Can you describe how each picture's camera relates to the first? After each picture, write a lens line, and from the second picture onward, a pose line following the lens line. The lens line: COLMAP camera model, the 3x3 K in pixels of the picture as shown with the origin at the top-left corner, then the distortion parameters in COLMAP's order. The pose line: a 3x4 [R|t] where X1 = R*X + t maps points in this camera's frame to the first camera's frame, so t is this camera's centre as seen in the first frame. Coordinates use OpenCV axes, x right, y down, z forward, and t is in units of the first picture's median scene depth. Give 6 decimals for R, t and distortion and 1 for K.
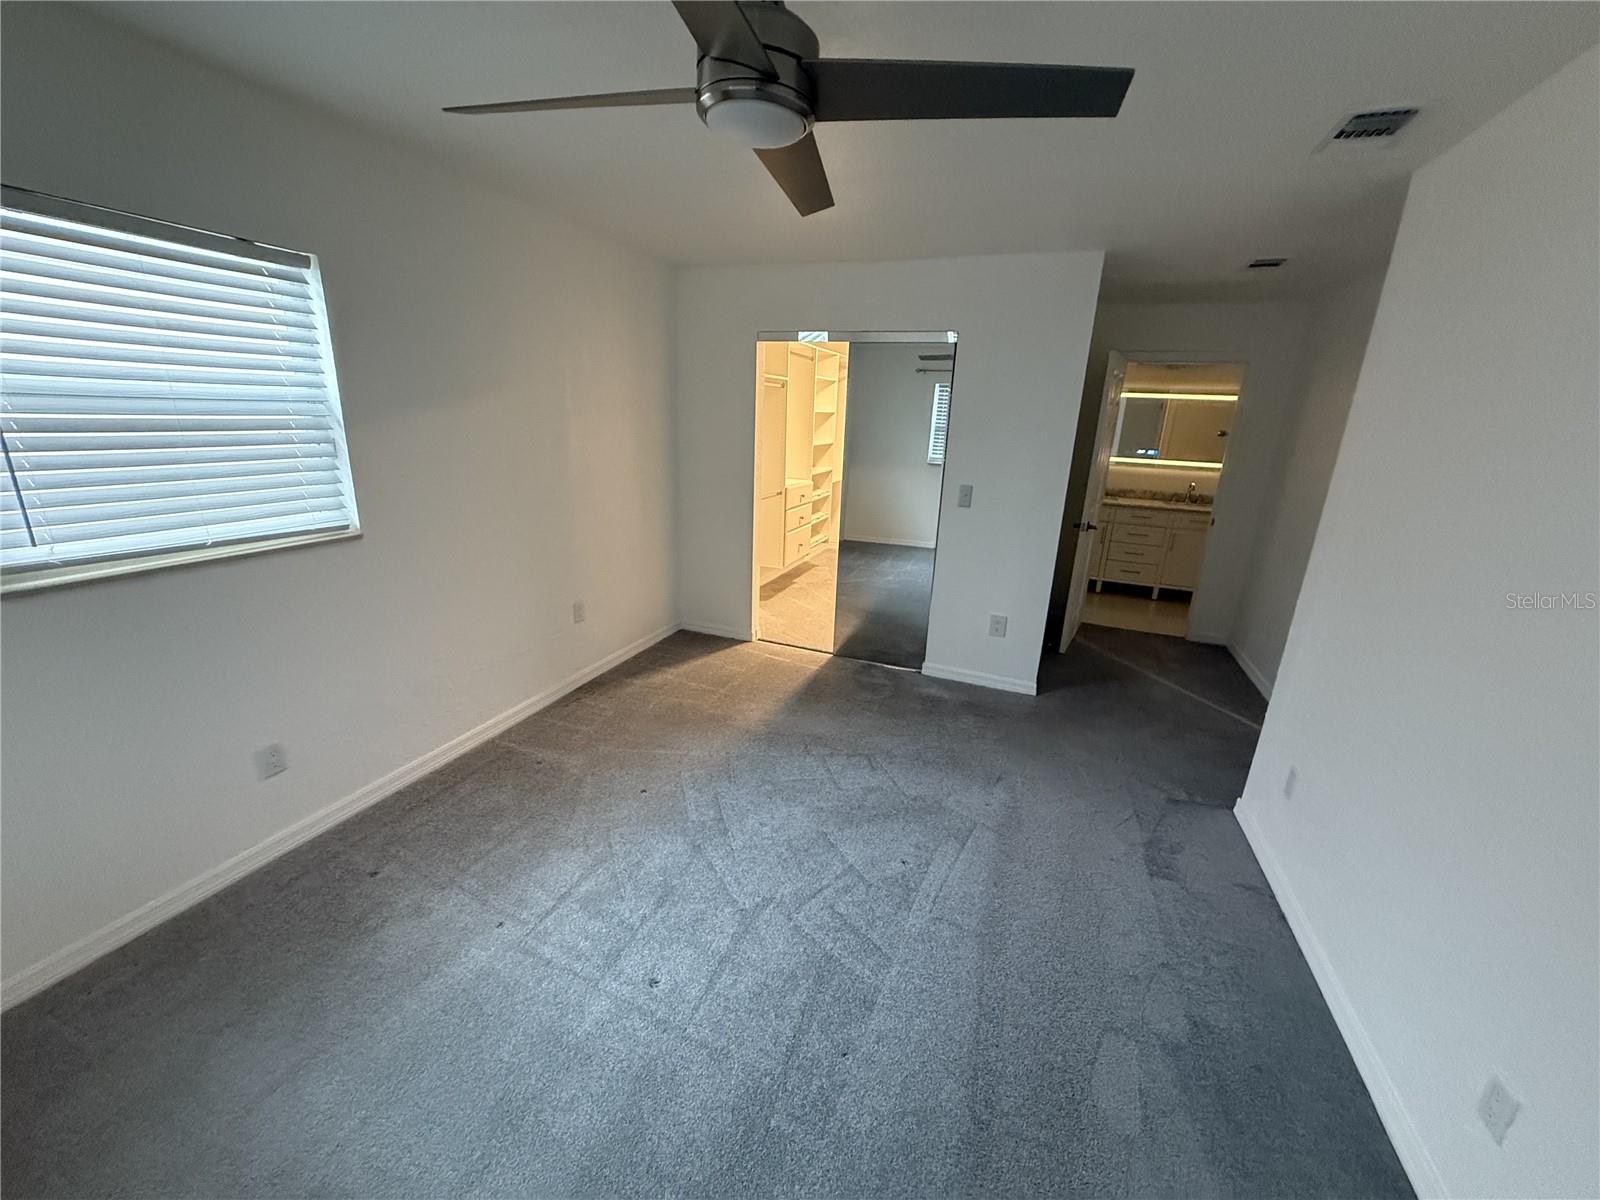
lens RADIAL K [[635.7, 0, 797.4], [0, 635.7, 604.4], [0, 0, 1]] dist [-0.000183, -0.000165]
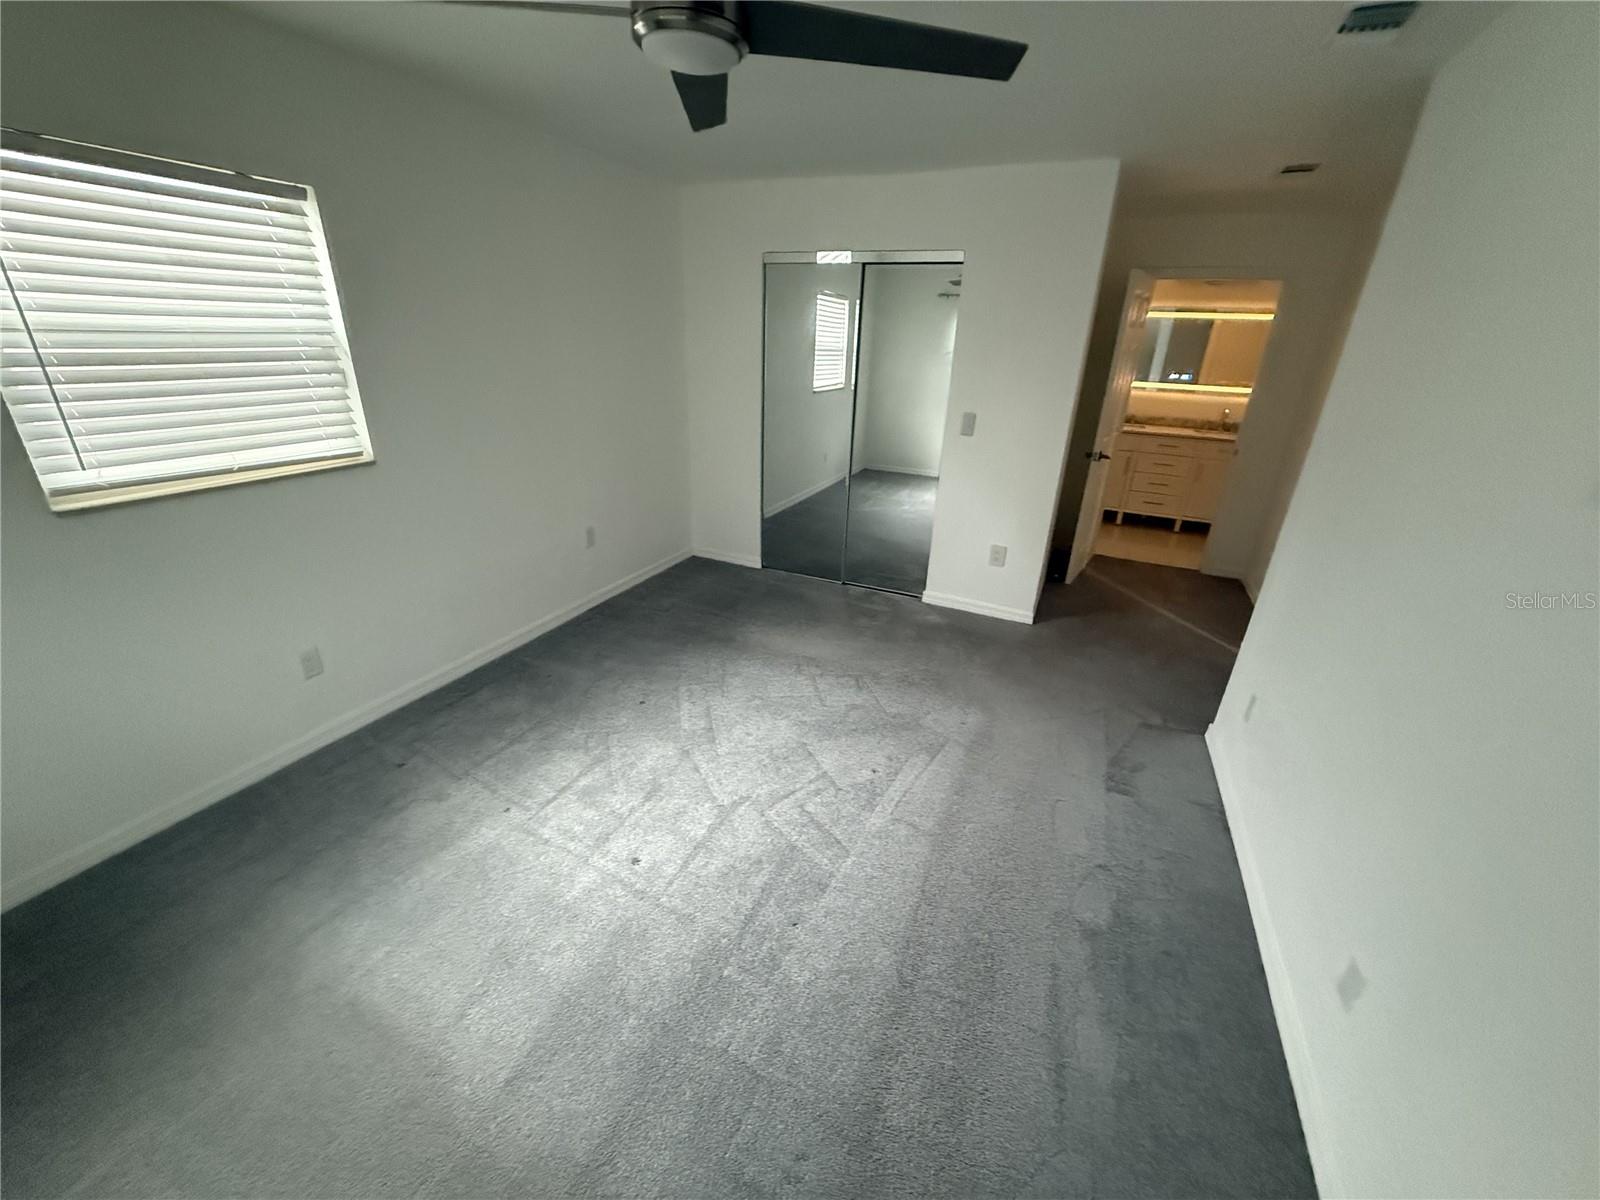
lens RADIAL K [[635.7, 0, 797.4], [0, 635.7, 604.4], [0, 0, 1]] dist [-0.000183, -0.000165]
pose [[0.998263, 0.016319, -0.056611, 0.098384], [-0.010083, 0.994019, 0.108739, 0.007544], [0.058047, -0.107979, 0.992457, -0.054590]]
